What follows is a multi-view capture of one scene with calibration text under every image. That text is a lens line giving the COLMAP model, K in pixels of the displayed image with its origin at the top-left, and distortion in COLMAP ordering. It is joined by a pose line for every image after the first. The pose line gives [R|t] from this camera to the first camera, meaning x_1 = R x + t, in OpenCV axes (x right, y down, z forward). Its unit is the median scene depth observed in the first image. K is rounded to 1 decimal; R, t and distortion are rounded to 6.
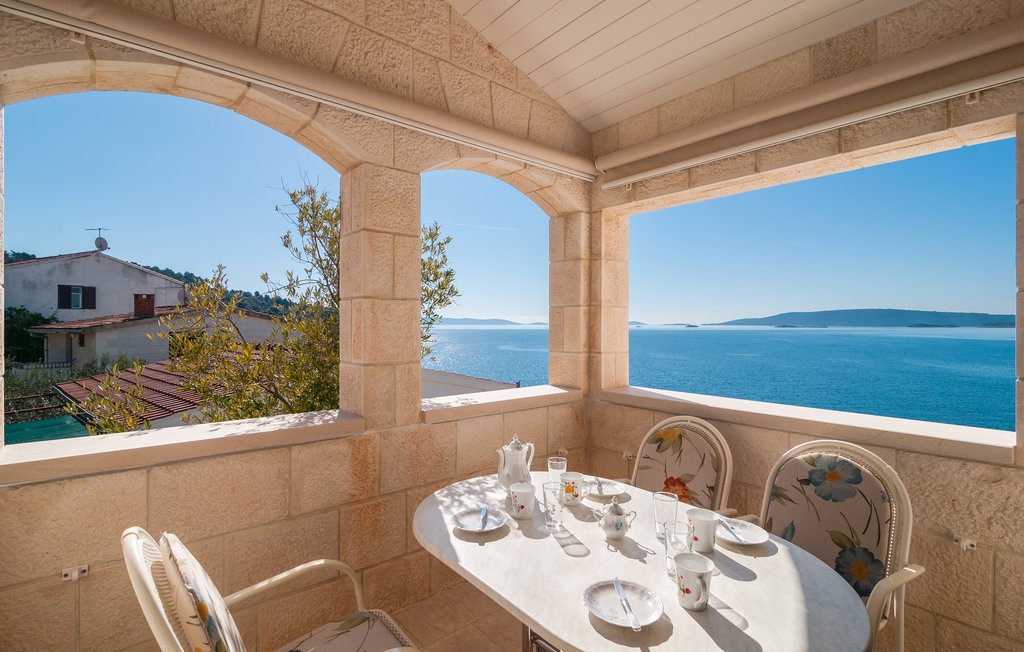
lens RADIAL K [[478.9, 0, 512.0], [0, 478.9, 326.0], [0, 0, 1]] dist [0.010434, -0.009982]
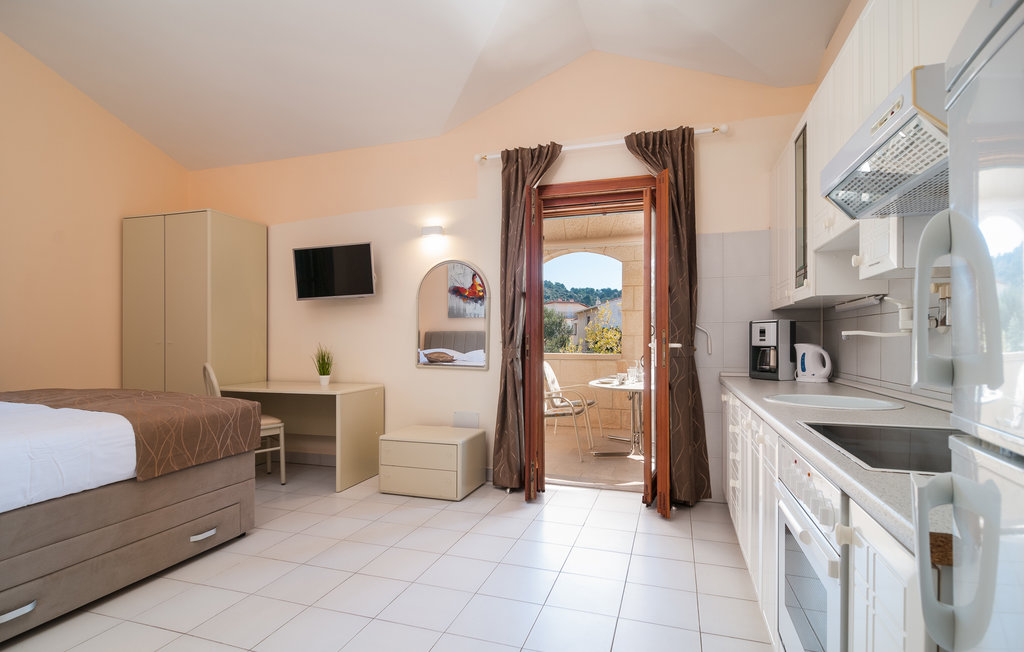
lens RADIAL K [[489.1, 0, 509.4], [0, 489.1, 343.3], [0, 0, 1]] dist [0.011138, -0.010885]
pose [[0.520880, 0.006972, -0.853601, 1.630141], [-0.001385, 0.999972, 0.007322, 0.099116], [0.853629, -0.002632, 0.520875, -0.943135]]
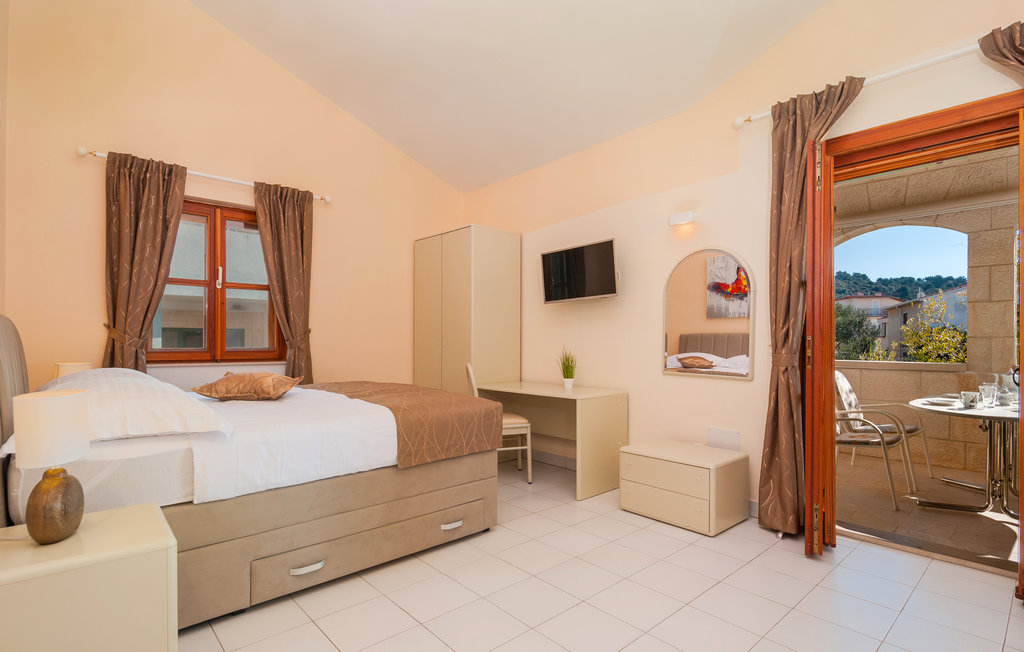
lens RADIAL K [[489.1, 0, 509.4], [0, 489.1, 343.3], [0, 0, 1]] dist [0.011138, -0.010885]
pose [[0.030094, 0.002529, -0.999544, 1.506044], [-0.003382, 0.999991, 0.002428, 0.099647], [0.999541, 0.003308, 0.030102, -0.850900]]
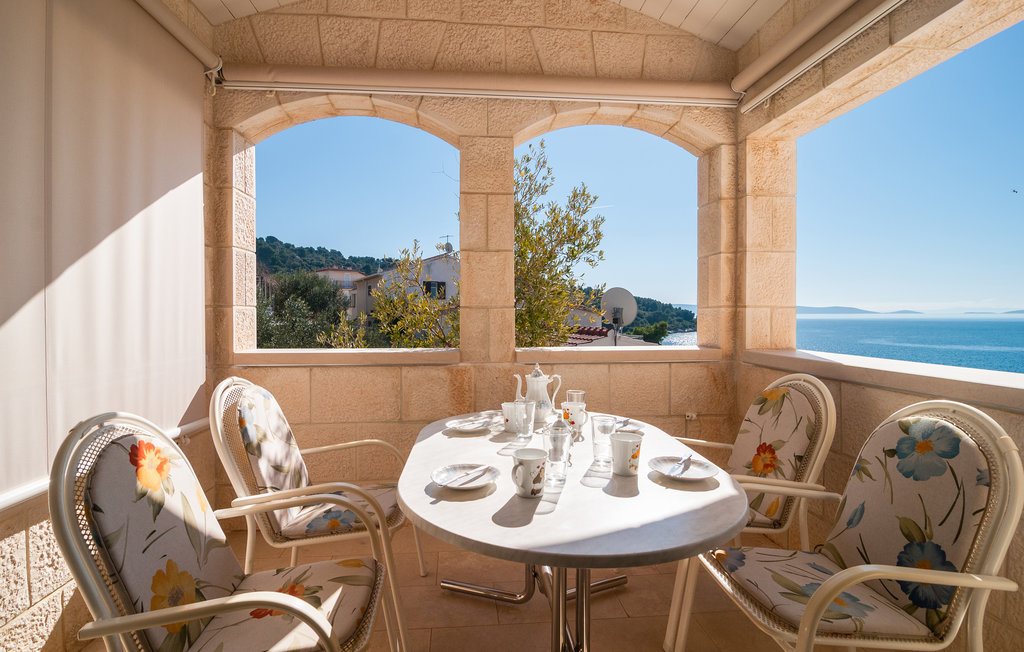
lens RADIAL K [[495.0, 0, 499.3], [0, 495.0, 315.8], [0, 0, 1]] dist [0.000334, -0.016229]
pose [[0.823200, 0.002319, -0.567746, 0.434709], [0.002292, 0.999970, 0.007408, 0.087491], [0.567746, -0.007399, 0.823170, 0.040591]]
